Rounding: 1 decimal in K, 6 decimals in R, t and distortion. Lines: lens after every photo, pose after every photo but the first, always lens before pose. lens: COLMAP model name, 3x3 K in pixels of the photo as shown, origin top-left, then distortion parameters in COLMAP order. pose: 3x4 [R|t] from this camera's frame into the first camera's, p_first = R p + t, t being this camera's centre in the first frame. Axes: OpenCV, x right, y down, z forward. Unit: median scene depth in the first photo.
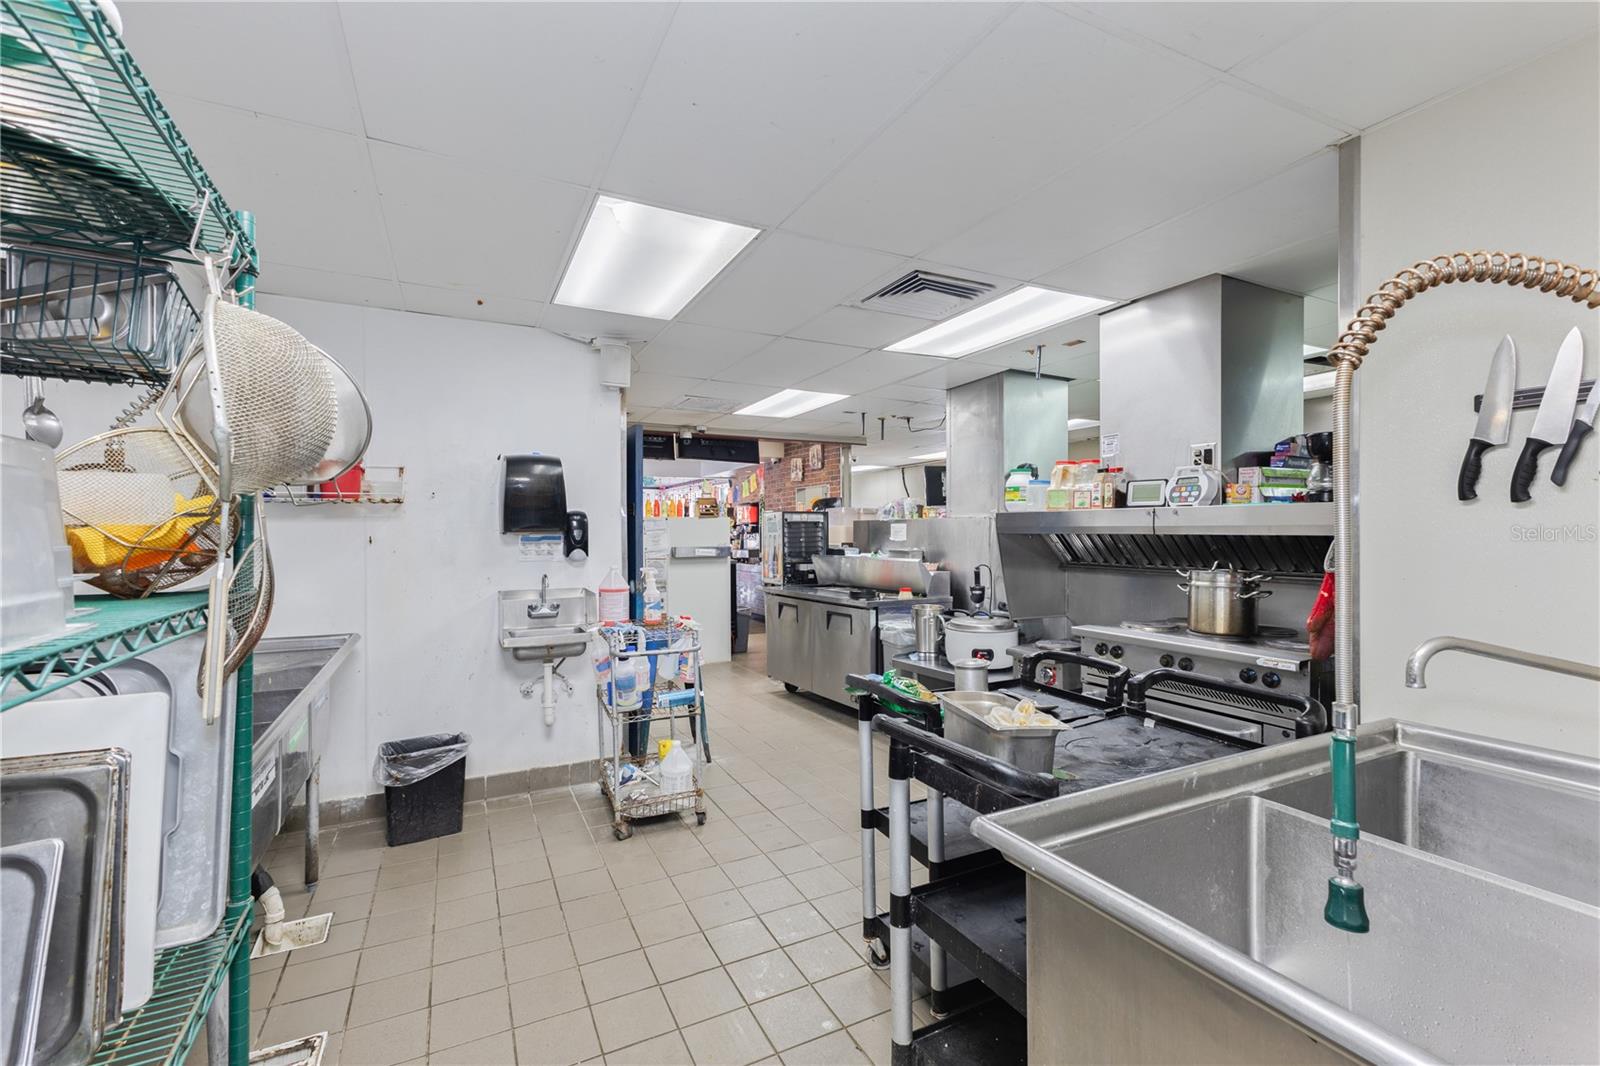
lens RADIAL K [[684.3, 0, 803.5], [0, 684.3, 530.4], [0, 0, 1]] dist [0.002730, -0.000195]
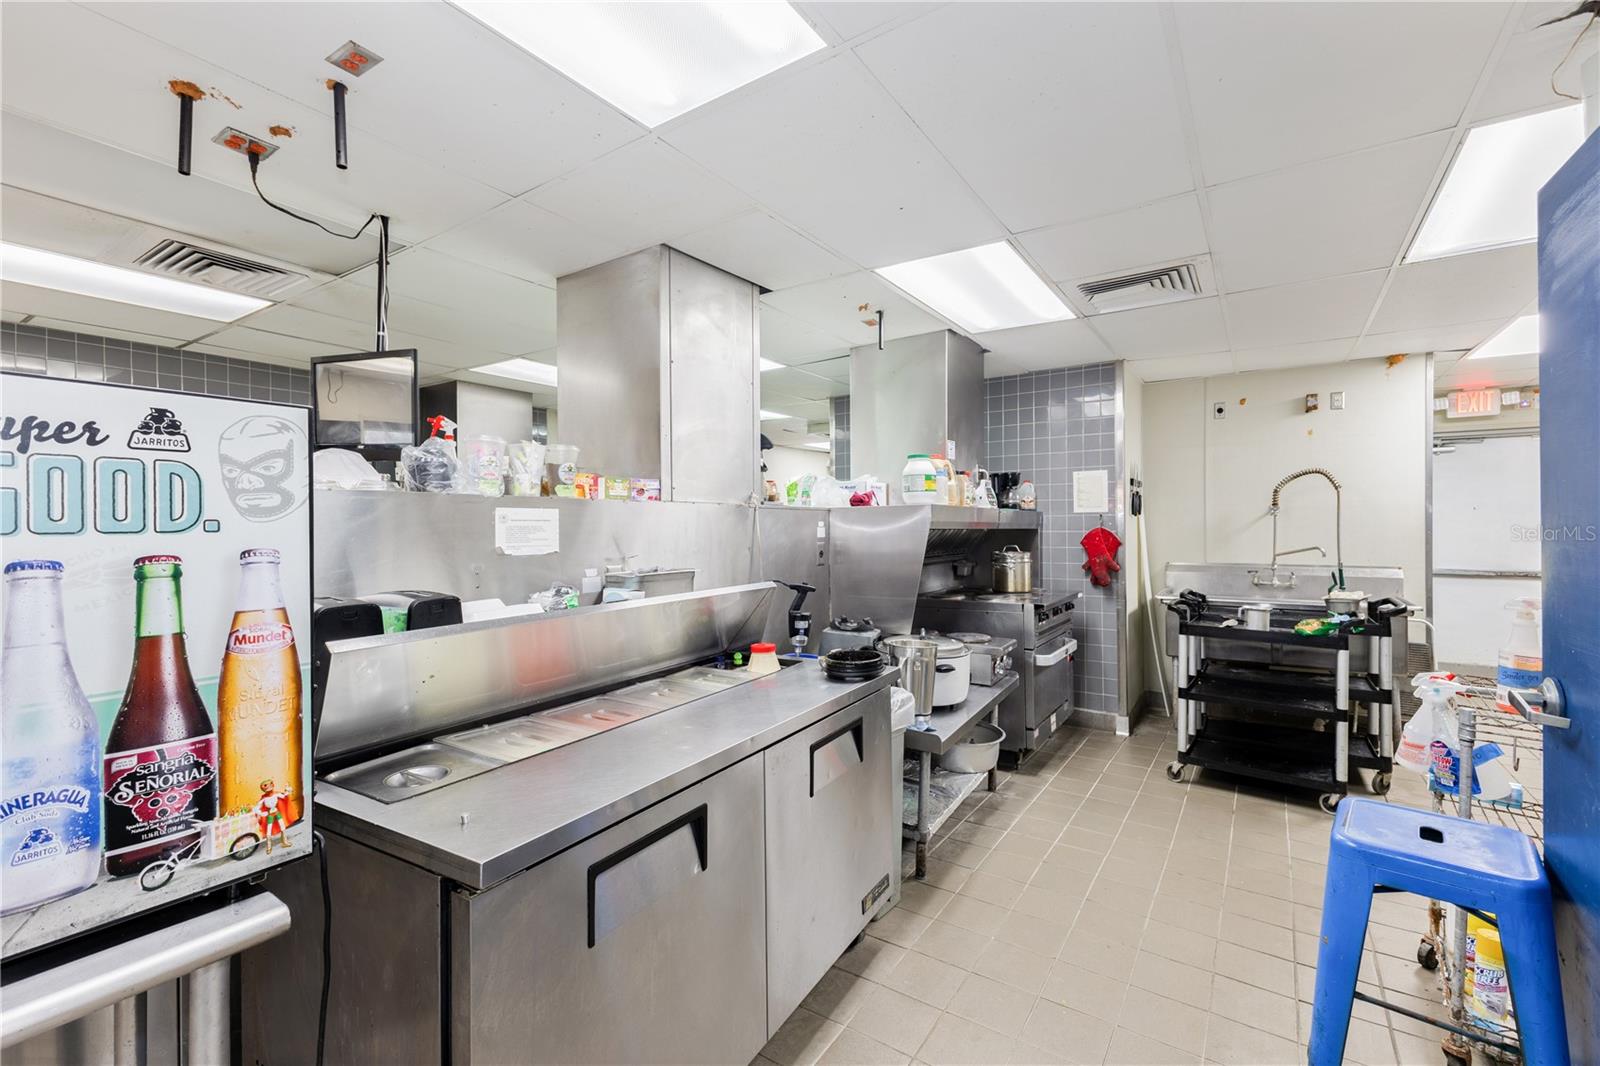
lens RADIAL K [[684.3, 0, 803.5], [0, 684.3, 530.4], [0, 0, 1]] dist [0.002730, -0.000195]
pose [[-0.480095, -0.002701, 0.877212, -0.223019], [0.002588, 0.999987, 0.004496, 0.000720], [-0.877213, 0.004429, -0.480082, 0.930575]]
